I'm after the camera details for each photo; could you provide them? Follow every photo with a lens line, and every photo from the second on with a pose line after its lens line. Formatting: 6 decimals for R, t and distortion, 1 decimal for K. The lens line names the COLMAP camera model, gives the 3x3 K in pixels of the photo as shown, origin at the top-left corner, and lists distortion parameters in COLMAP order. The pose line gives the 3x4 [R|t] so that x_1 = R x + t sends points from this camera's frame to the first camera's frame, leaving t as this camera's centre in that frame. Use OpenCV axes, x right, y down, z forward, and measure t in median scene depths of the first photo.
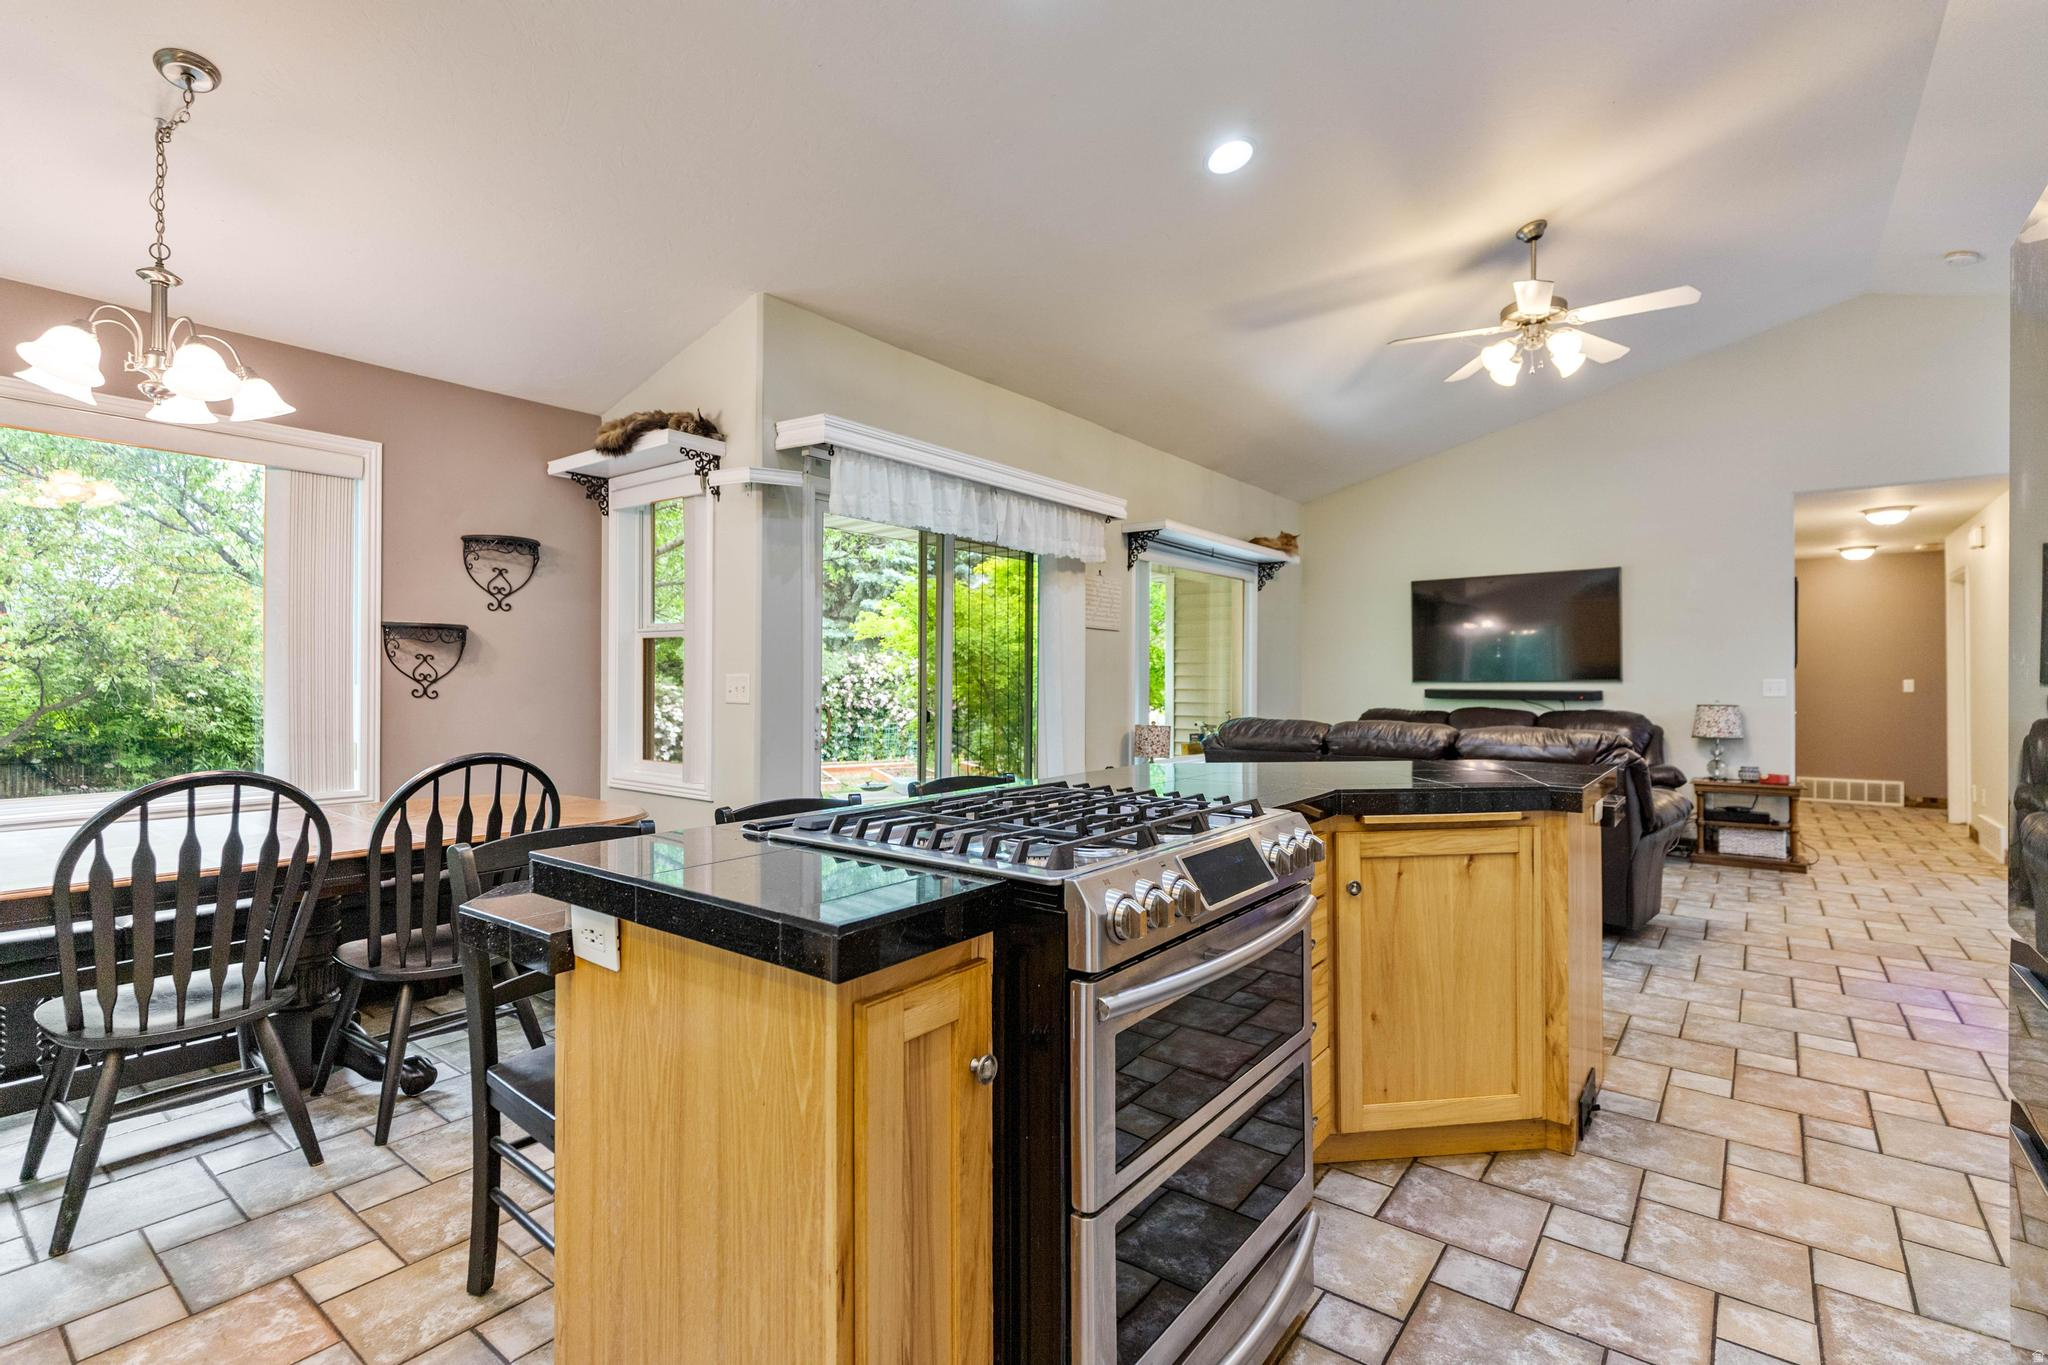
lens RADIAL K [[923.3, 0, 1030.8], [0, 923.3, 676.3], [0, 0, 1]] dist [-0.000828, -0.000475]
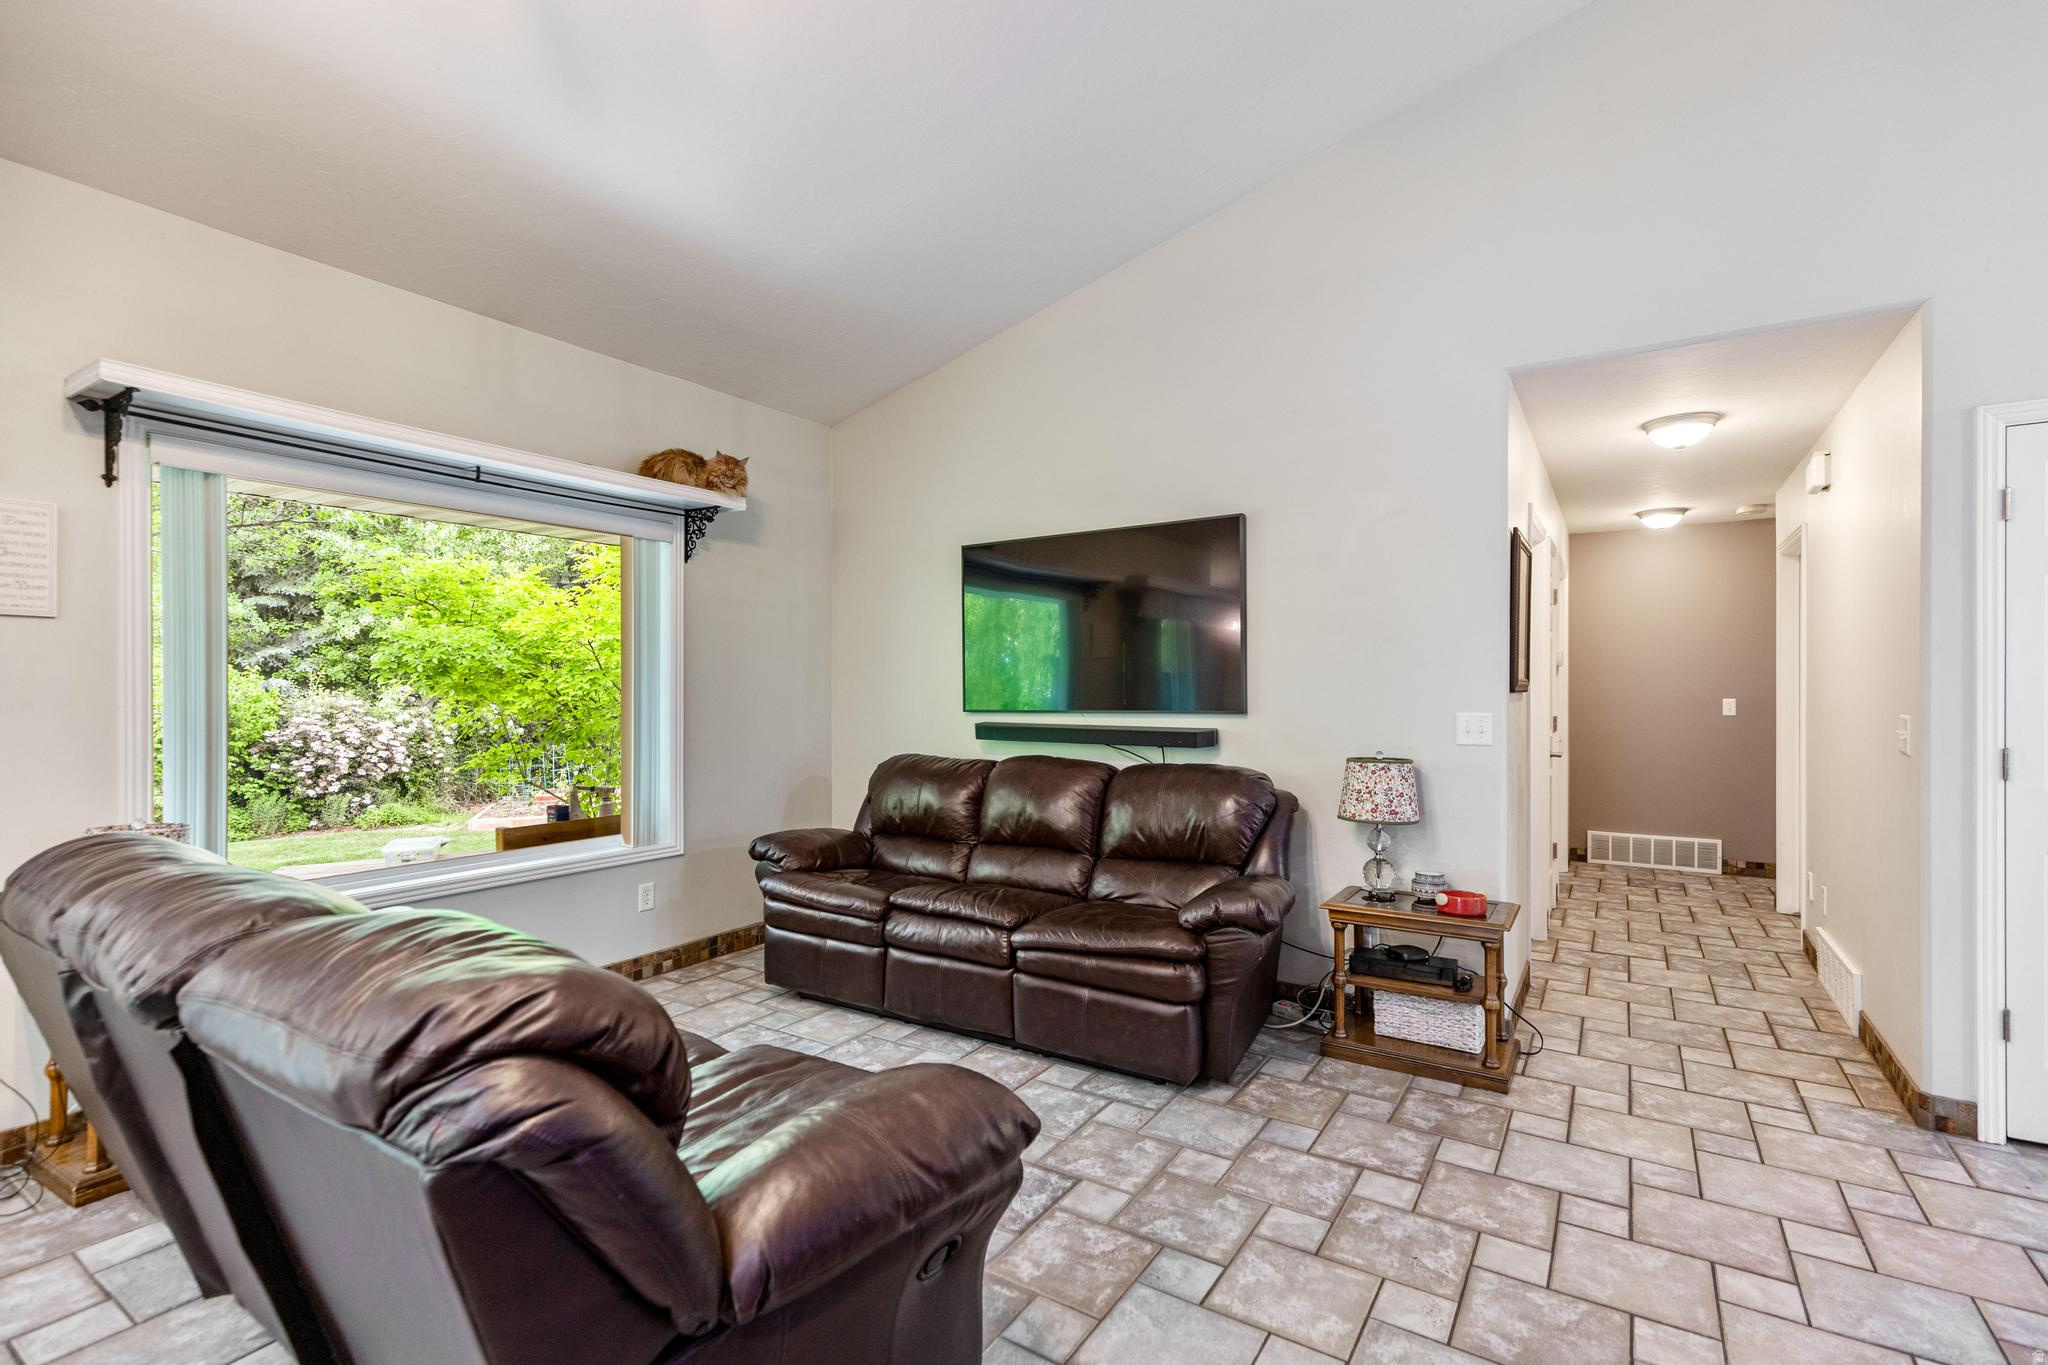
lens RADIAL K [[923.3, 0, 1038.0], [0, 923.3, 691.9], [0, 0, 1]] dist [-0.000828, -0.000475]
pose [[0.995336, -0.004065, 0.096383, 0.494597], [0.002938, 0.999926, 0.011838, -0.016331], [-0.096424, -0.011499, 0.995274, 0.479830]]
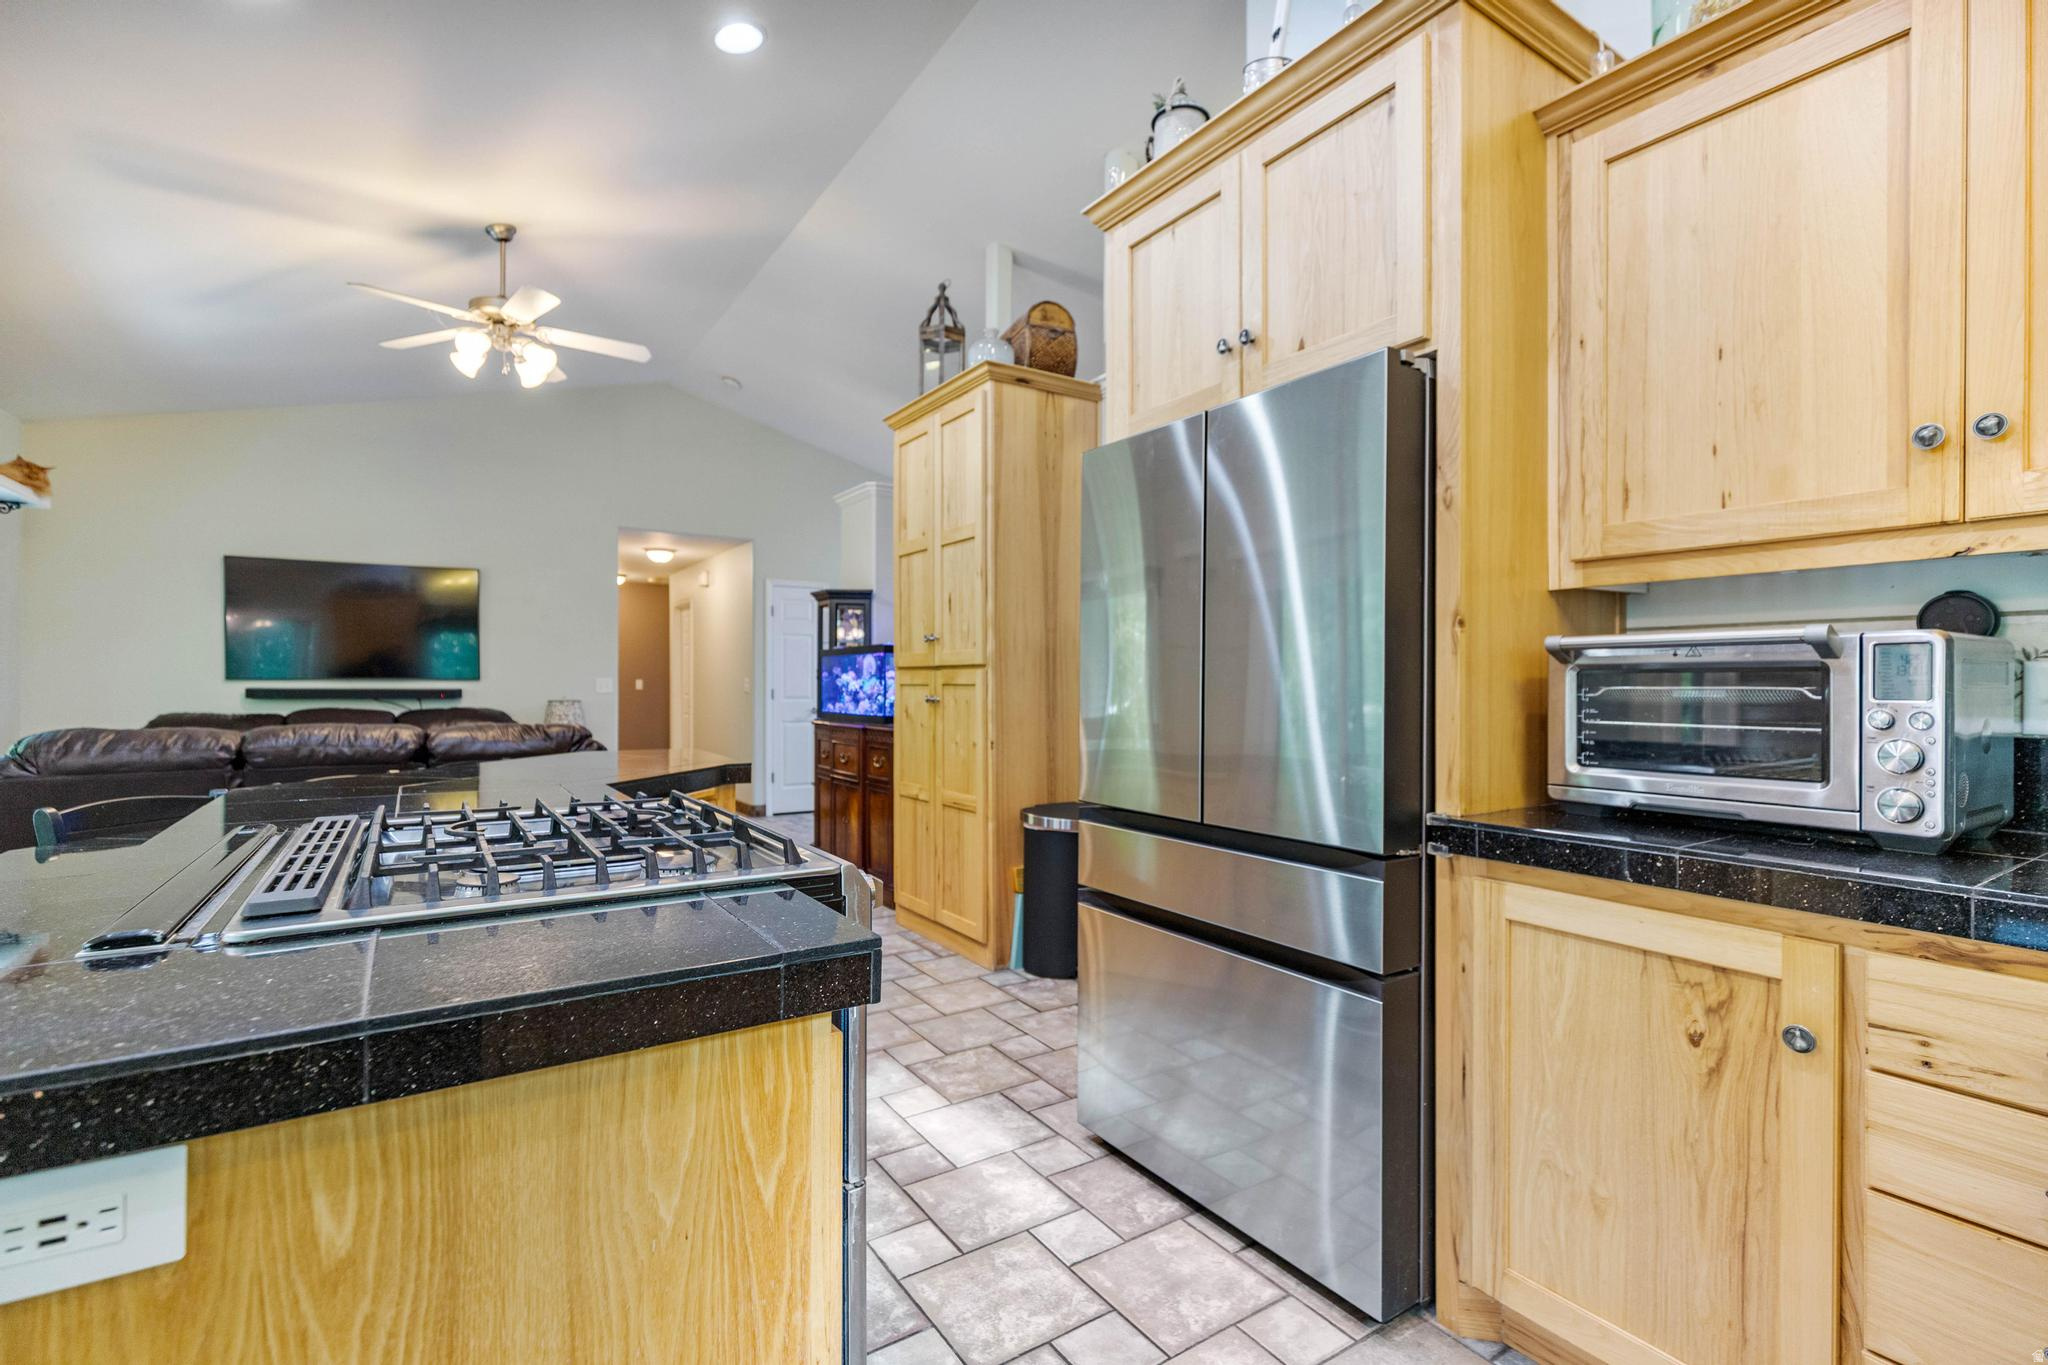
lens RADIAL K [[923.3, 0, 1023.2], [0, 923.3, 685.1], [0, 0, 1]] dist [-0.000828, -0.000475]
pose [[0.321154, -0.000408, 0.947027, -0.160494], [-0.008116, 0.999962, 0.003183, 0.003652], [-0.946992, -0.008708, 0.321139, 0.092699]]
